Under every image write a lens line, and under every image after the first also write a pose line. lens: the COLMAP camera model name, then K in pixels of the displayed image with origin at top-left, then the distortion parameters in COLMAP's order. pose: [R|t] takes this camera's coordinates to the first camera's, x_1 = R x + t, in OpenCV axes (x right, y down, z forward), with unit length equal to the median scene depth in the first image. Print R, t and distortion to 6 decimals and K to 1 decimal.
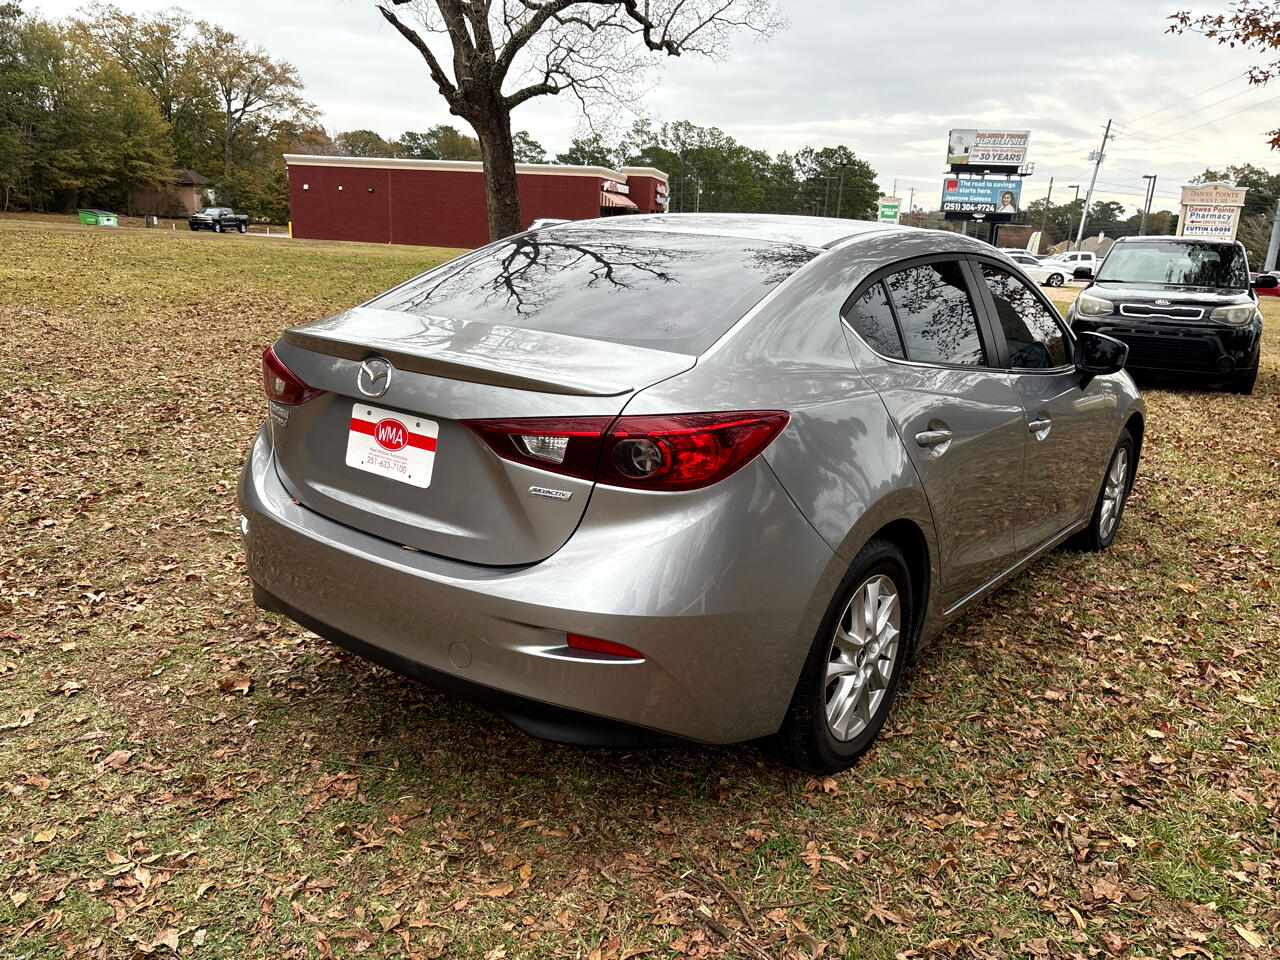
lens RADIAL K [[972.7, 0, 647.2], [0, 972.7, 483.2], [0, 0, 1]] dist [0.040756, -0.038730]
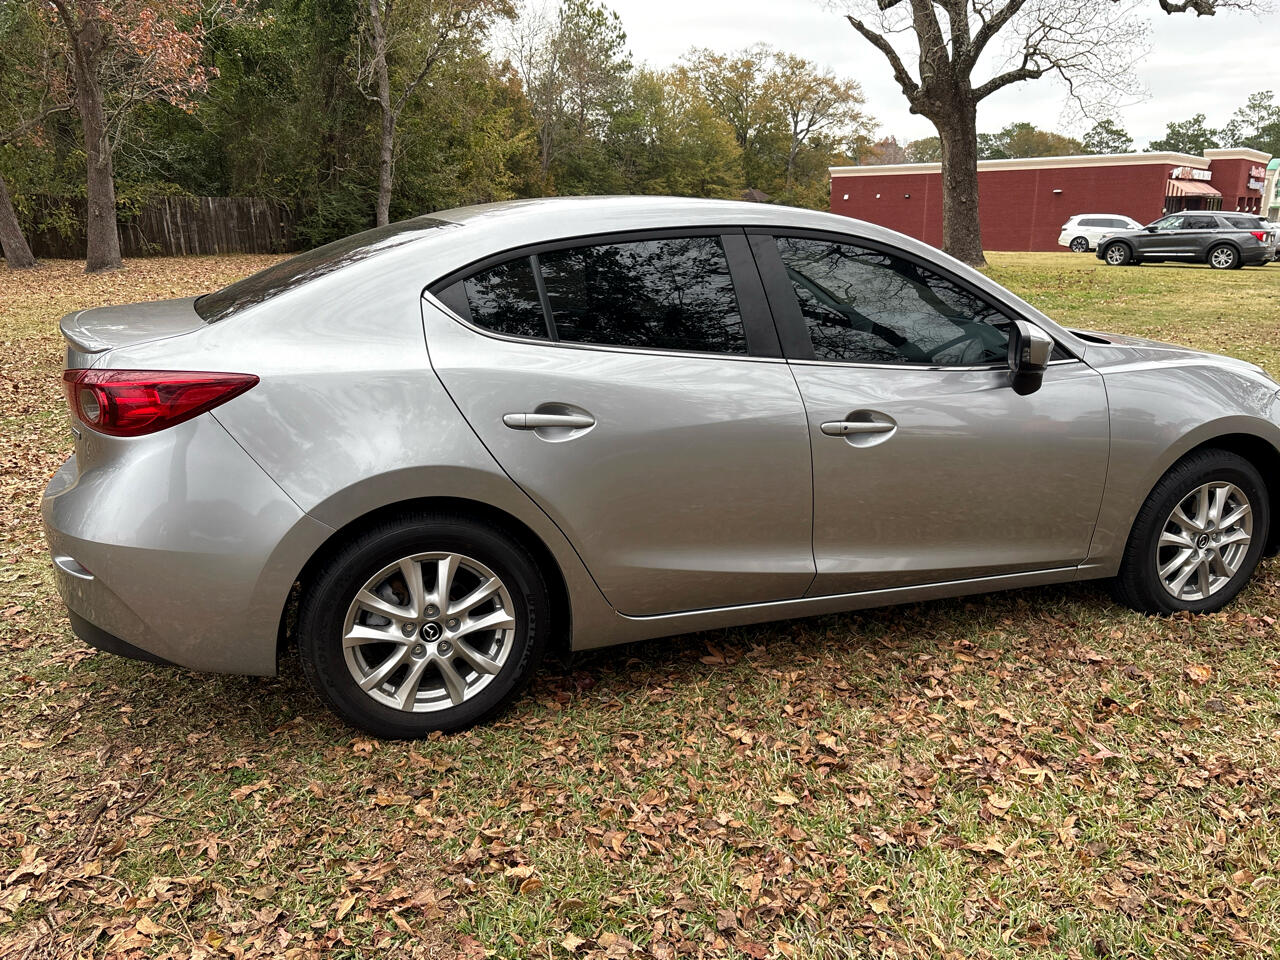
lens RADIAL K [[972.7, 0, 640.6], [0, 972.7, 482.0], [0, 0, 1]] dist [0.040756, -0.038730]
pose [[0.846565, 0.091403, -0.524378, 0.034670], [-0.095648, 0.995233, 0.019059, -0.000560], [0.523620, 0.034021, 0.851272, 0.009741]]
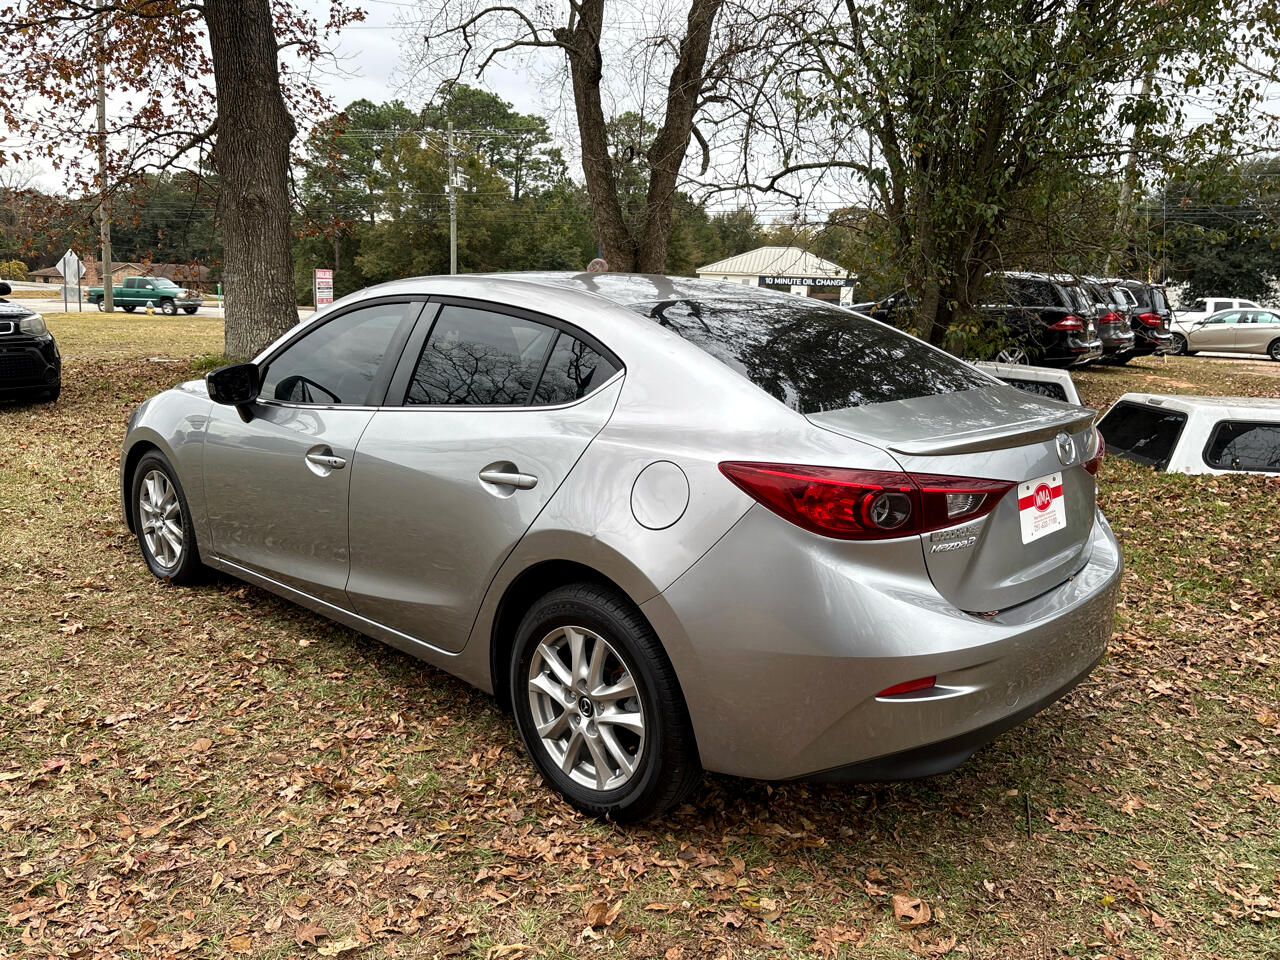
lens RADIAL K [[972.7, 0, 631.2], [0, 972.7, 479.4], [0, 0, 1]] dist [0.040756, -0.038730]
pose [[0.085248, -0.243874, 0.966053, -0.049758], [0.229035, 0.948414, 0.219210, -0.015239], [-0.969678, 0.202573, 0.136706, 0.046774]]
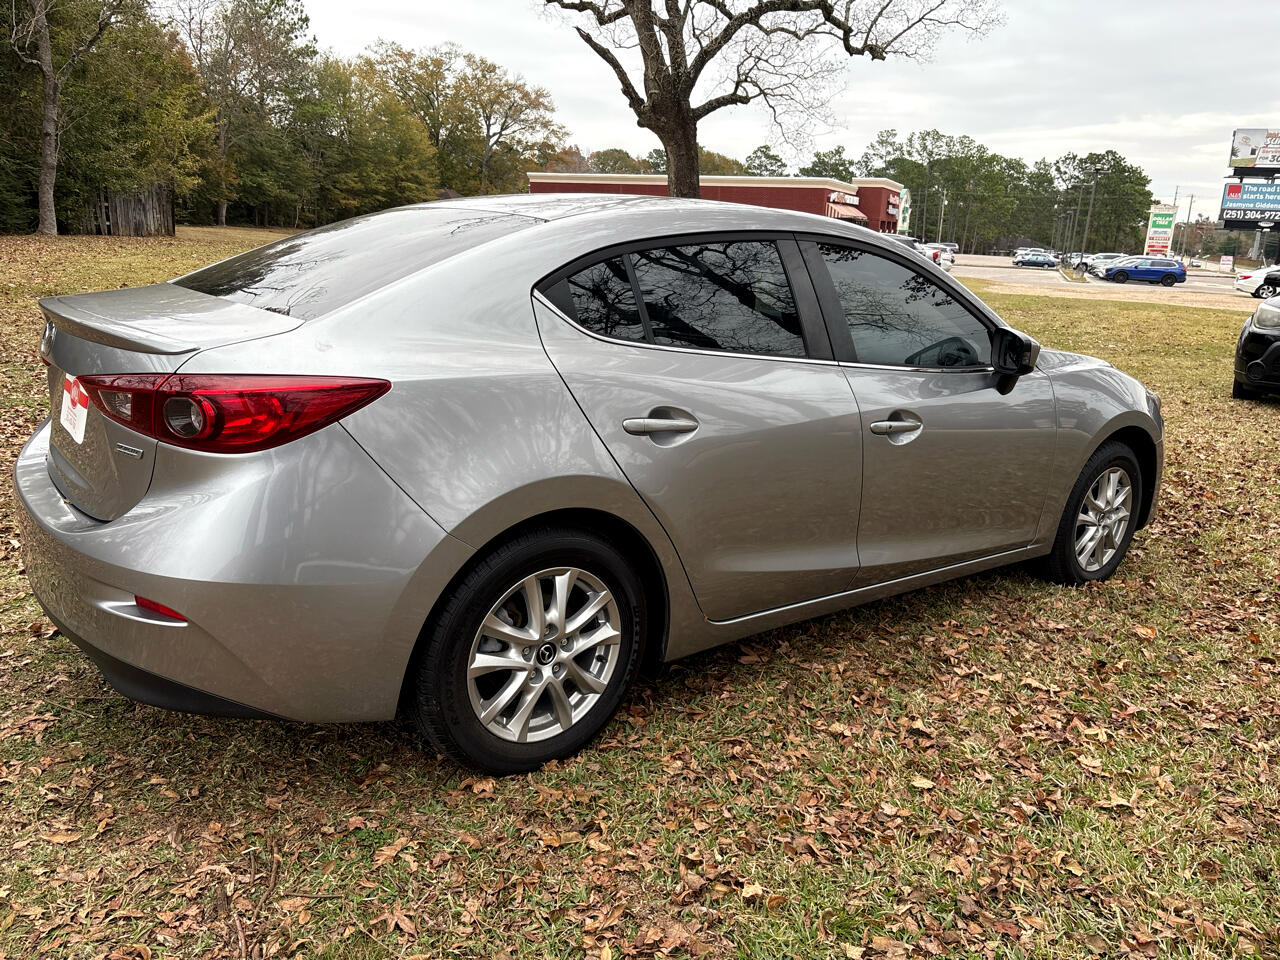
lens RADIAL K [[972.7, 0, 636.7], [0, 972.7, 474.7], [0, 0, 1]] dist [0.040756, -0.038730]
pose [[0.968280, 0.055431, -0.243640, 0.019786], [-0.060696, 0.998056, -0.014148, 0.000561], [0.242382, 0.028487, 0.969763, 0.004330]]
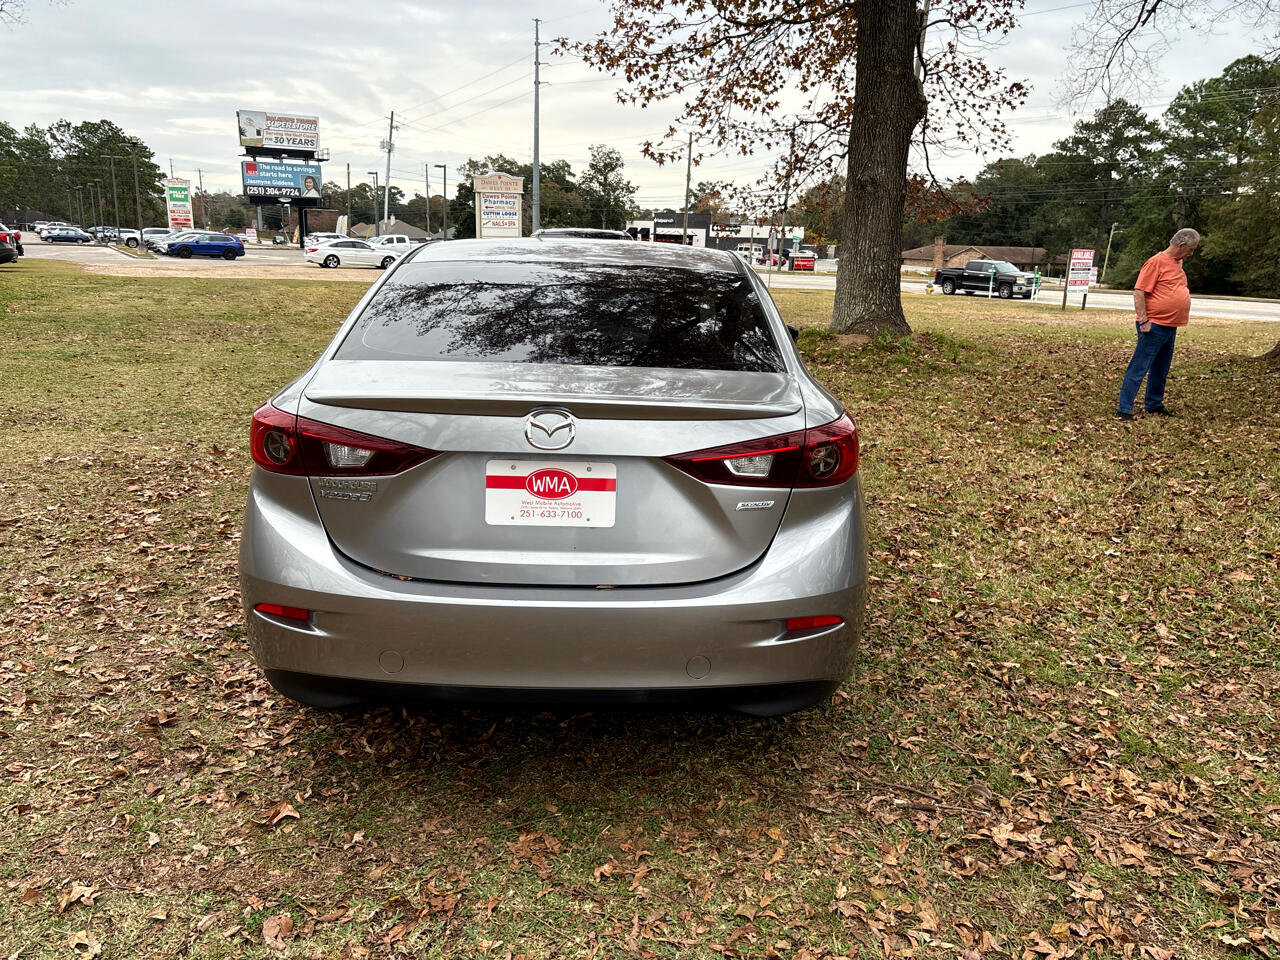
lens RADIAL K [[972.7, 0, 632.1], [0, 972.7, 477.6], [0, 0, 1]] dist [0.040756, -0.038730]
pose [[0.786130, -0.172724, 0.593435, -0.028421], [0.165995, 0.983884, 0.066471, -0.003922], [-0.595353, 0.046252, 0.802132, 0.005306]]
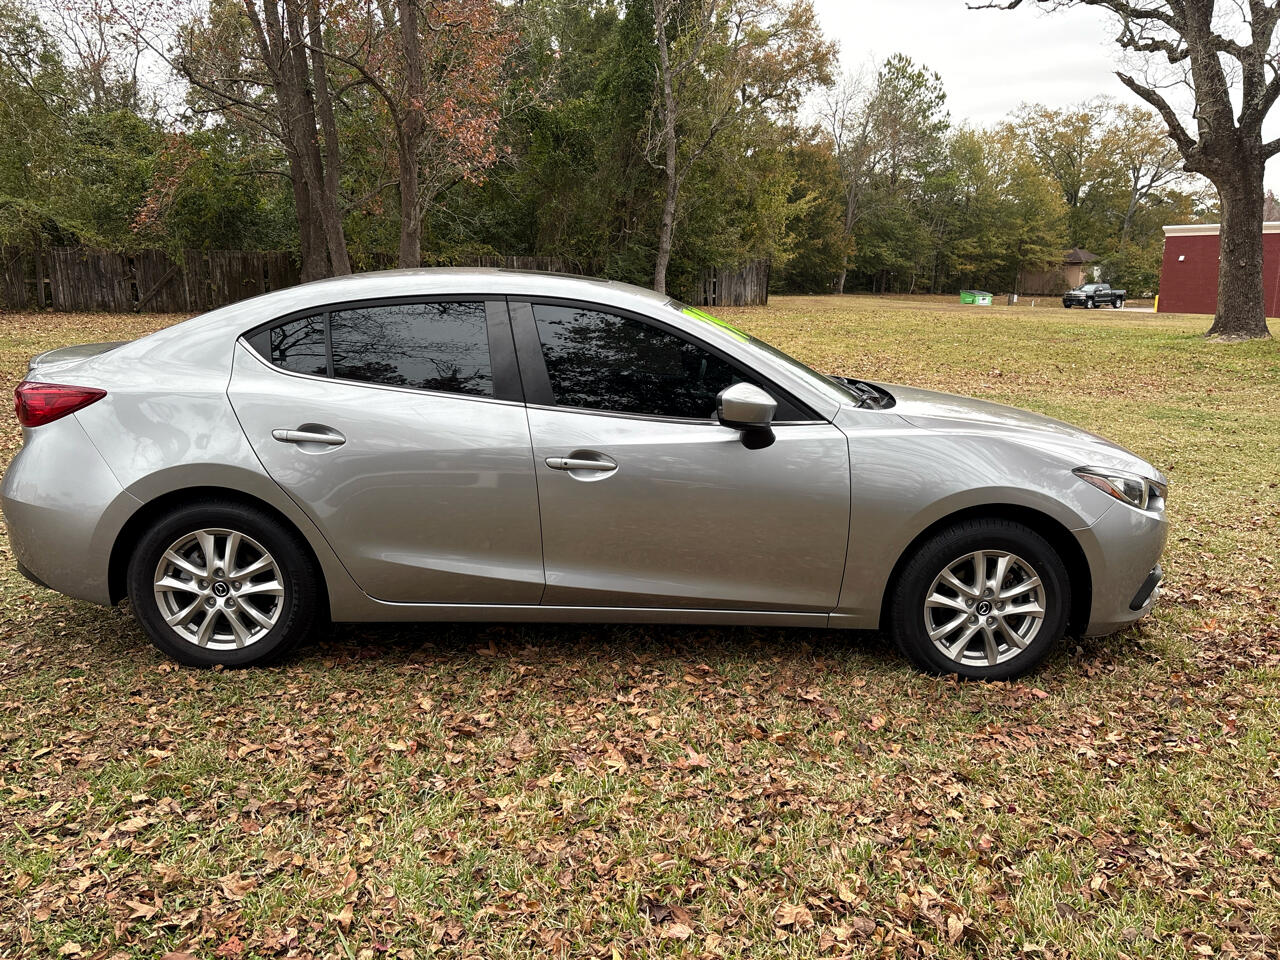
lens RADIAL K [[972.7, 0, 642.0], [0, 972.7, 483.7], [0, 0, 1]] dist [0.040756, -0.038730]
pose [[0.636546, 0.122664, -0.761422, 0.060524], [-0.179632, 0.983699, 0.008301, -0.003016], [0.750028, 0.131492, 0.648204, 0.020695]]
